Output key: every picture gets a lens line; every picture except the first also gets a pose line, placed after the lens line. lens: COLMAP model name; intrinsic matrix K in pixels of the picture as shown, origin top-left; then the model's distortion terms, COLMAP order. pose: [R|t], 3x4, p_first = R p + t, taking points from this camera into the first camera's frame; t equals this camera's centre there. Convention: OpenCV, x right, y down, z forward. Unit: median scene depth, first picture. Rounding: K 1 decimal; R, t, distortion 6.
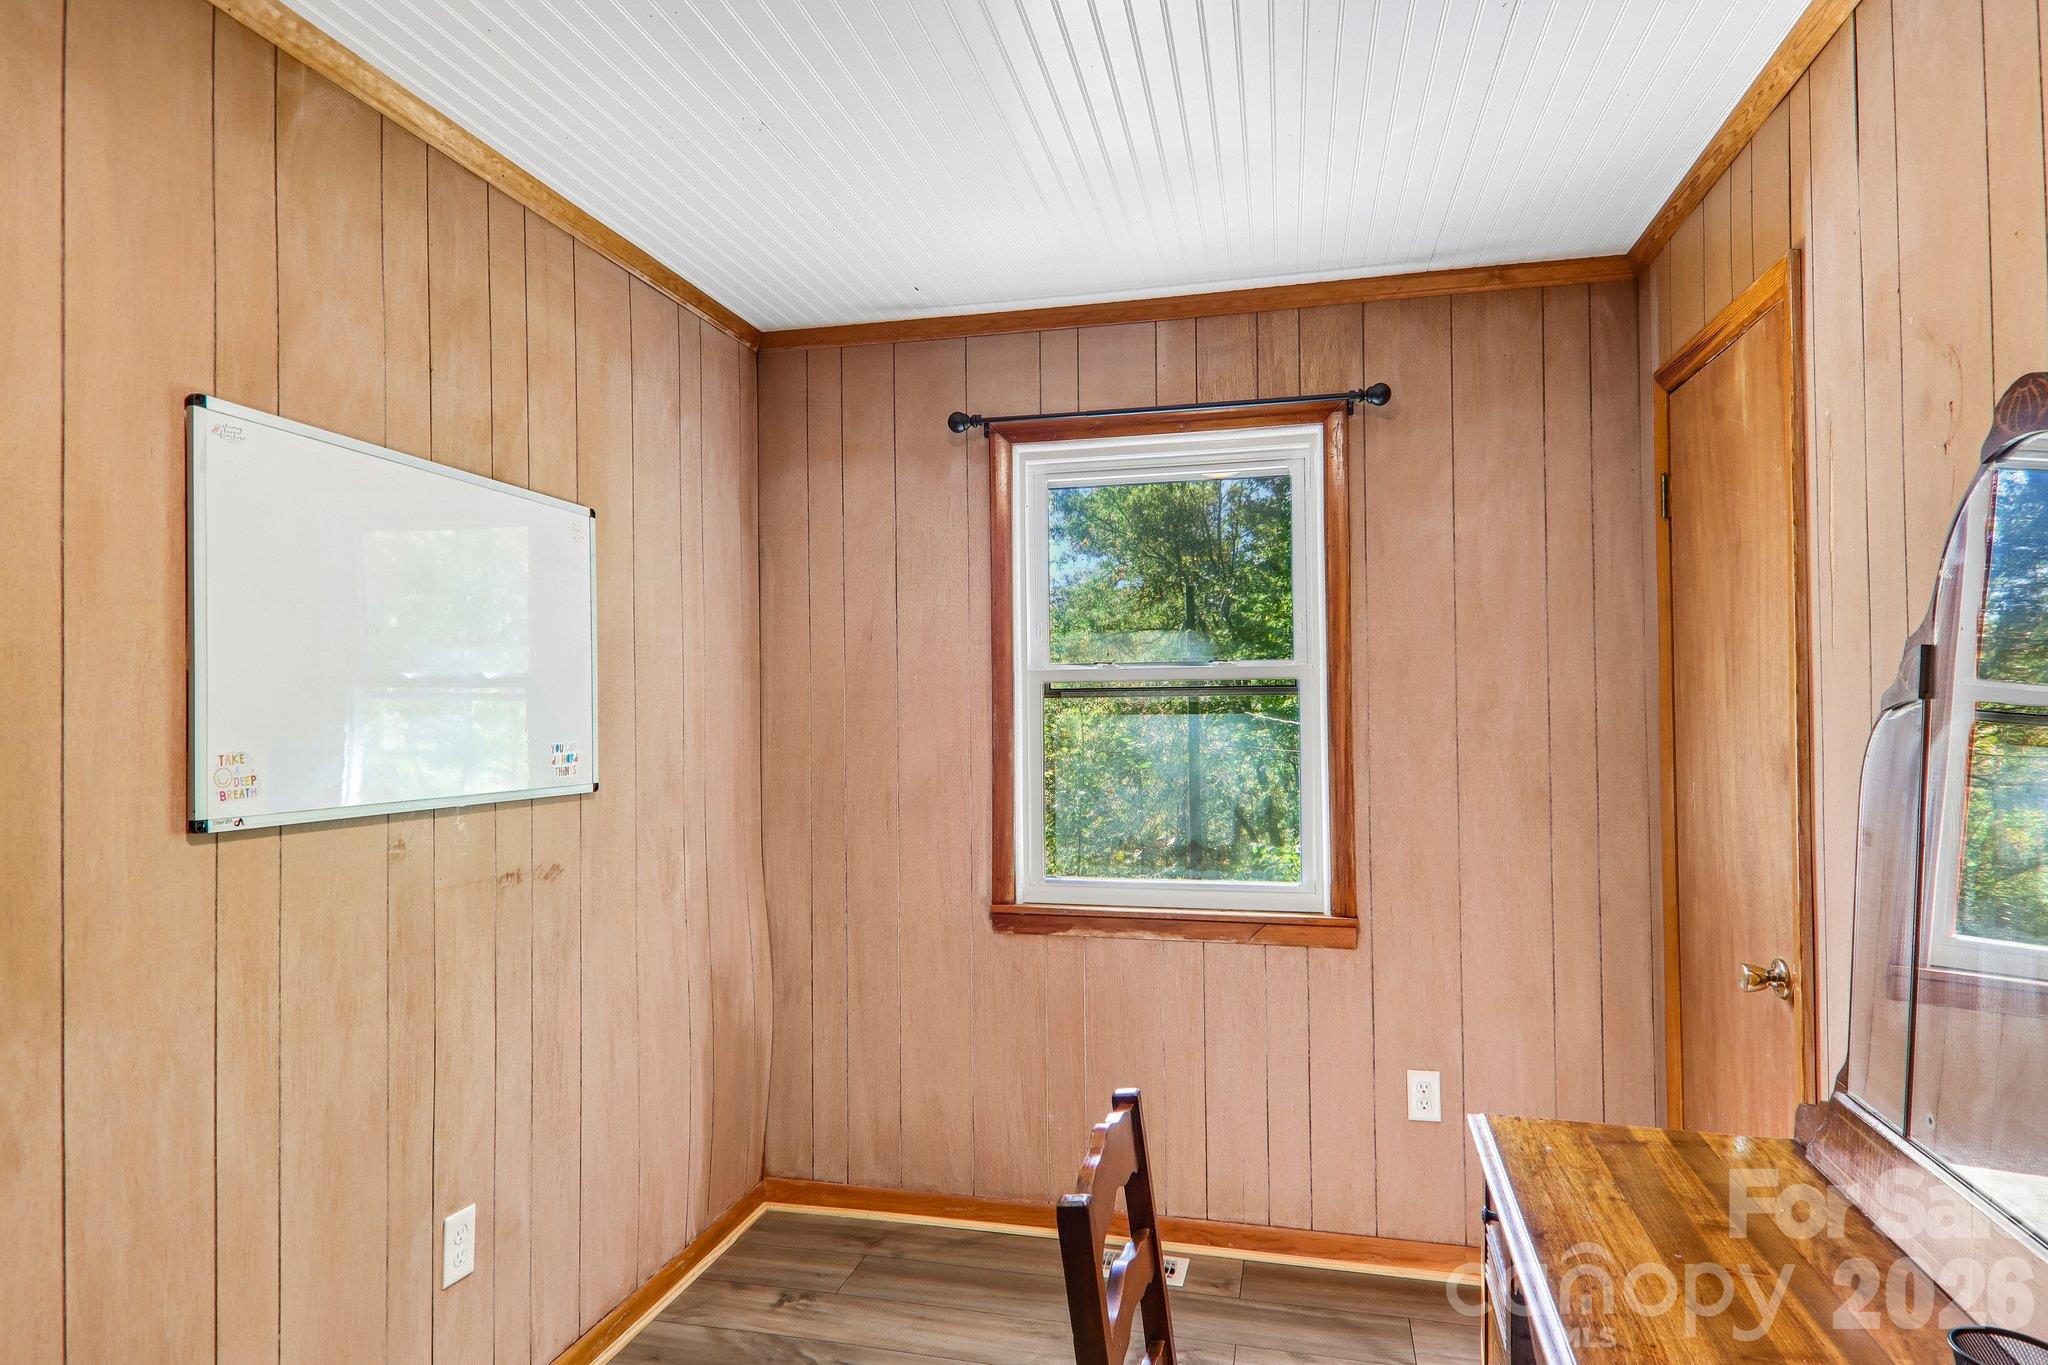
lens RADIAL K [[1135.5, 0, 1019.8], [0, 1135.5, 689.5], [0, 0, 1]] dist [-0.001337, -0.009656]
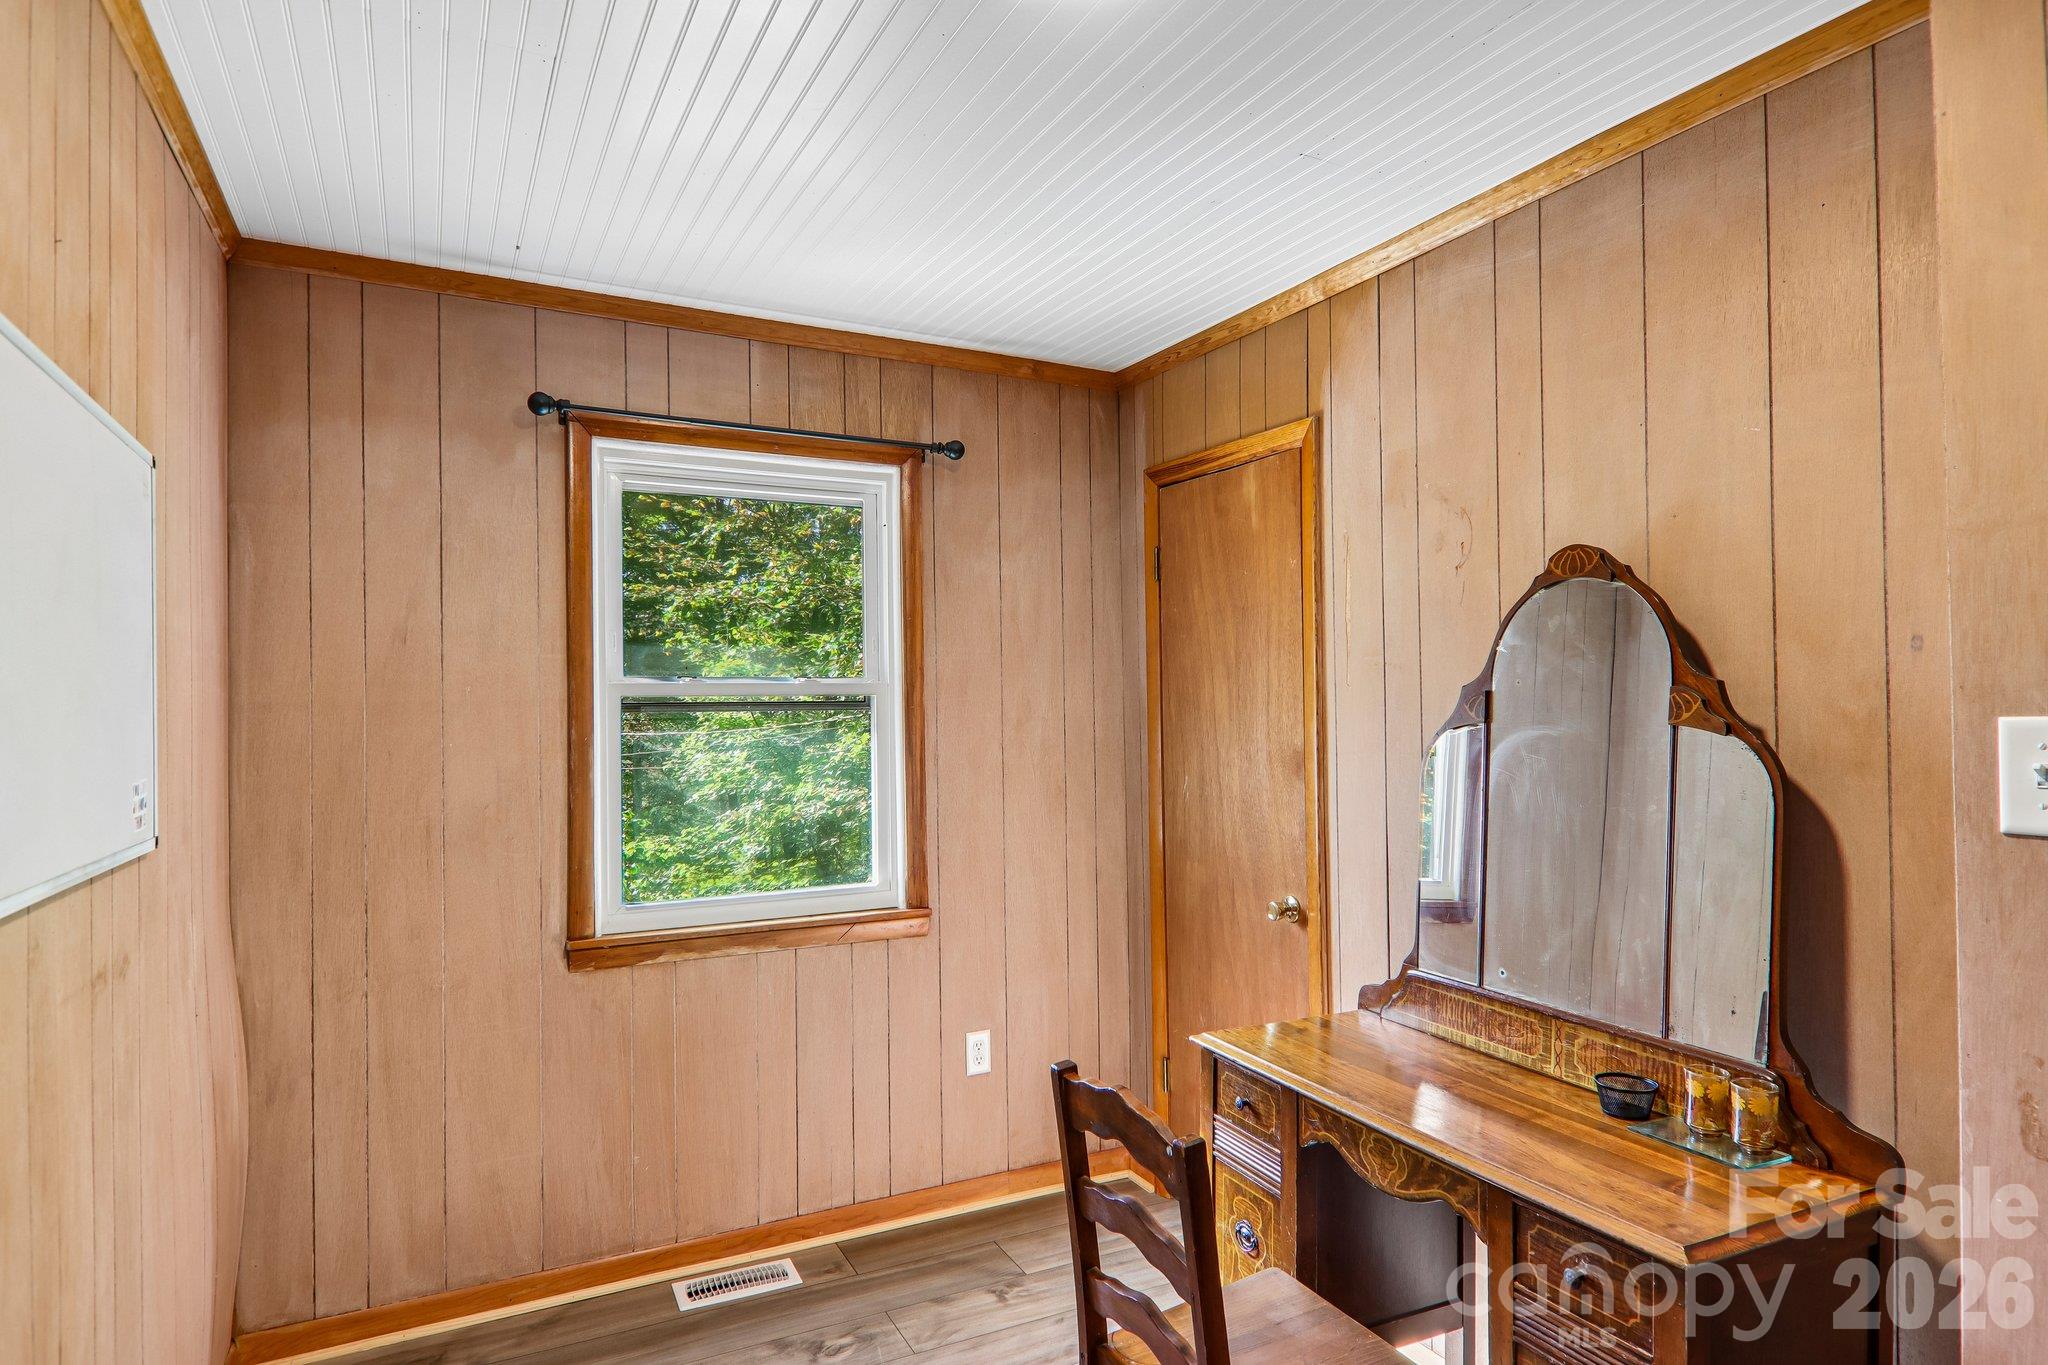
lens RADIAL K [[1135.5, 0, 1026.6], [0, 1135.5, 687.1], [0, 0, 1]] dist [-0.001337, -0.009656]
pose [[0.748447, 0.013153, 0.663064, -0.371082], [-0.010522, 0.999913, -0.007958, -0.010616], [-0.663111, -0.001021, 0.748520, 0.084185]]
